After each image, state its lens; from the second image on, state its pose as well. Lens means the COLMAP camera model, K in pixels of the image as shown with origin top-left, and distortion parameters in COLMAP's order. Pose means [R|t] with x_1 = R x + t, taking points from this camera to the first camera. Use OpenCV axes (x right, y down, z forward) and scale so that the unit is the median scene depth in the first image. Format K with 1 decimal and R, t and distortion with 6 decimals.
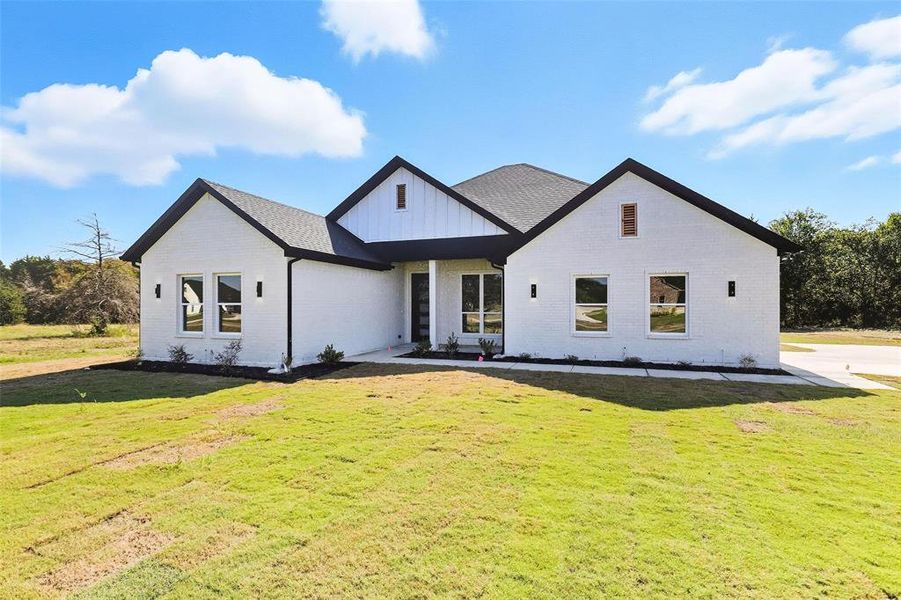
lens RADIAL K [[420.5, 0, 449.4], [0, 420.5, 304.2], [0, 0, 1]] dist [-0.001846, -0.000402]
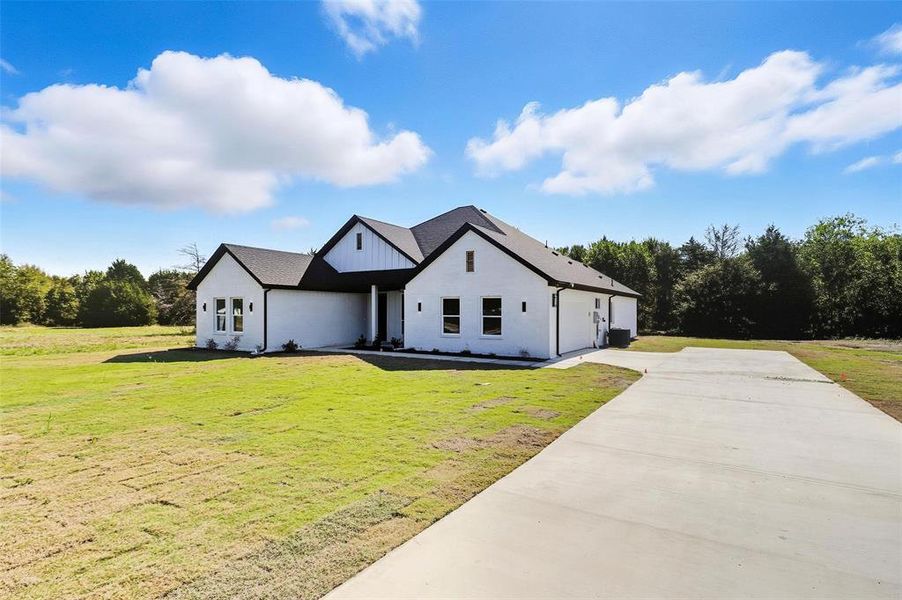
lens RADIAL K [[412.7, 0, 451.1], [0, 412.7, 305.9], [0, 0, 1]] dist [-0.000210, 0.000002]
pose [[0.983669, -0.000018, -0.179987, 0.622222], [-0.001161, 0.999979, -0.006443, -0.027179], [0.179983, 0.006547, 0.983648, -0.497800]]
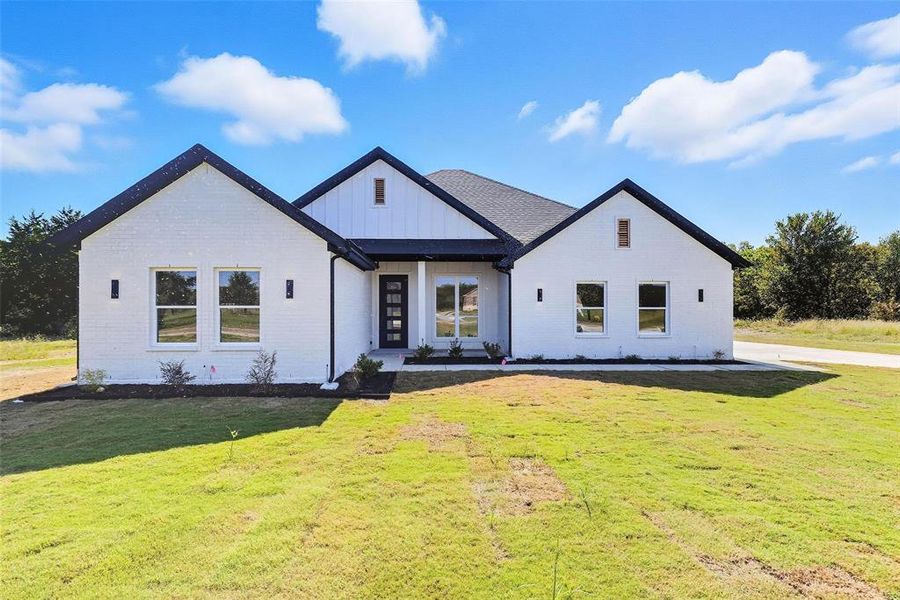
lens RADIAL K [[420.1, 0, 429.6], [0, 420.1, 308.7], [0, 0, 1]] dist [-0.000053, 0.000019]
pose [[0.935965, 0.001061, 0.352091, -0.447958], [-0.001912, 0.999996, 0.002071, 0.000896], [-0.352087, -0.002612, 0.935964, 0.126105]]
